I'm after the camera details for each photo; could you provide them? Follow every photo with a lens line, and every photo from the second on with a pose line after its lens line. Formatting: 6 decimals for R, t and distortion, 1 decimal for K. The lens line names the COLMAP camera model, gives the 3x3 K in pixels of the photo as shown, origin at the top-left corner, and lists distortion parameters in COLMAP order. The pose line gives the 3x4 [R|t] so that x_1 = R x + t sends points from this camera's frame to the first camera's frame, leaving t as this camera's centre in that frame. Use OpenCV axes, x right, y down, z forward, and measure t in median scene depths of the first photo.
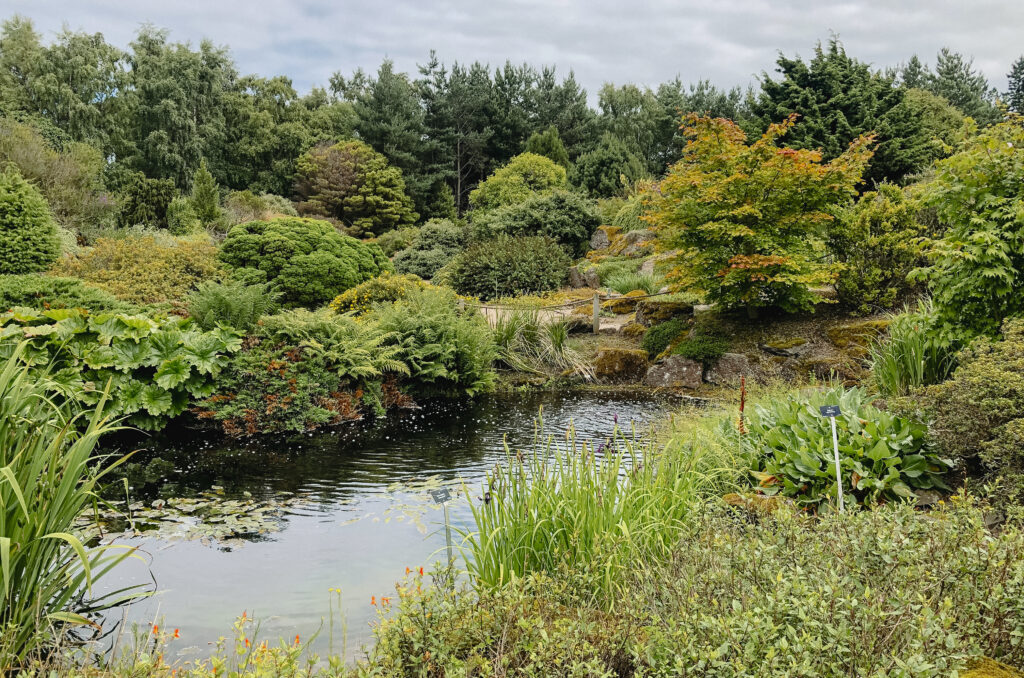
lens RADIAL K [[847.0, 0, 511.6], [0, 847.0, 341.1], [0, 0, 1]] dist [-0.006126, 0.025230]
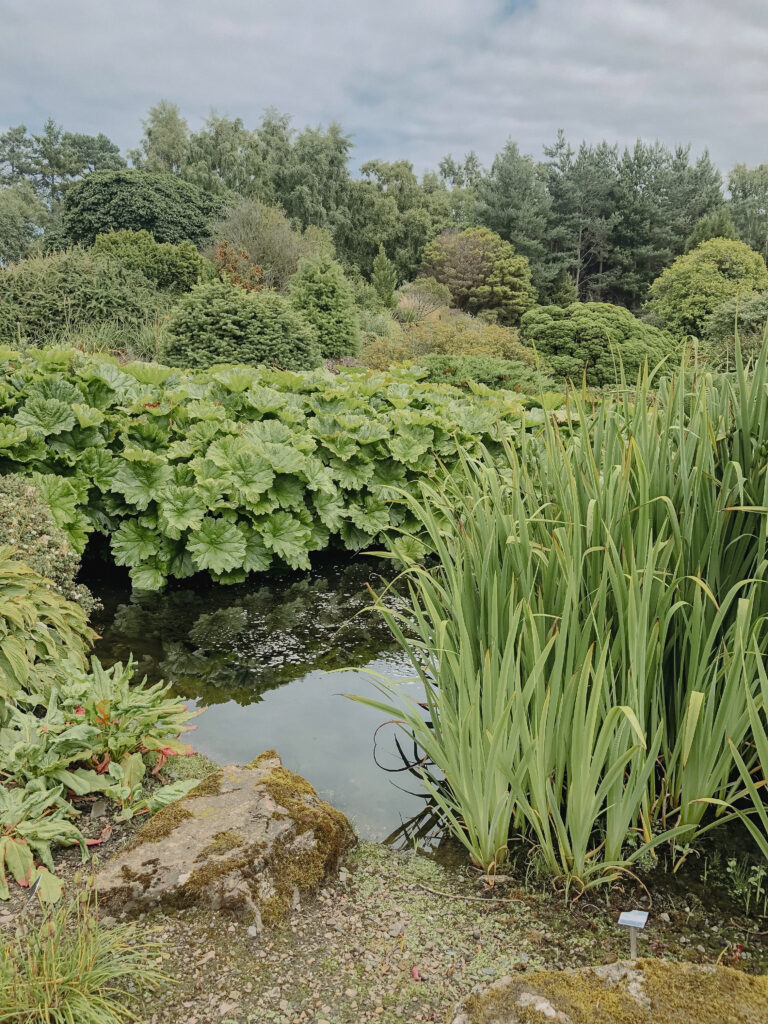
lens RADIAL K [[838.5, 0, 384.8], [0, 838.5, 510.0], [0, 0, 1]] dist [0.001022, -0.006941]
pose [[0.985584, 0.049457, -0.161794, -0.124180], [-0.035342, 0.995406, 0.088988, 0.002635], [0.165452, -0.081987, 0.982804, 0.015322]]
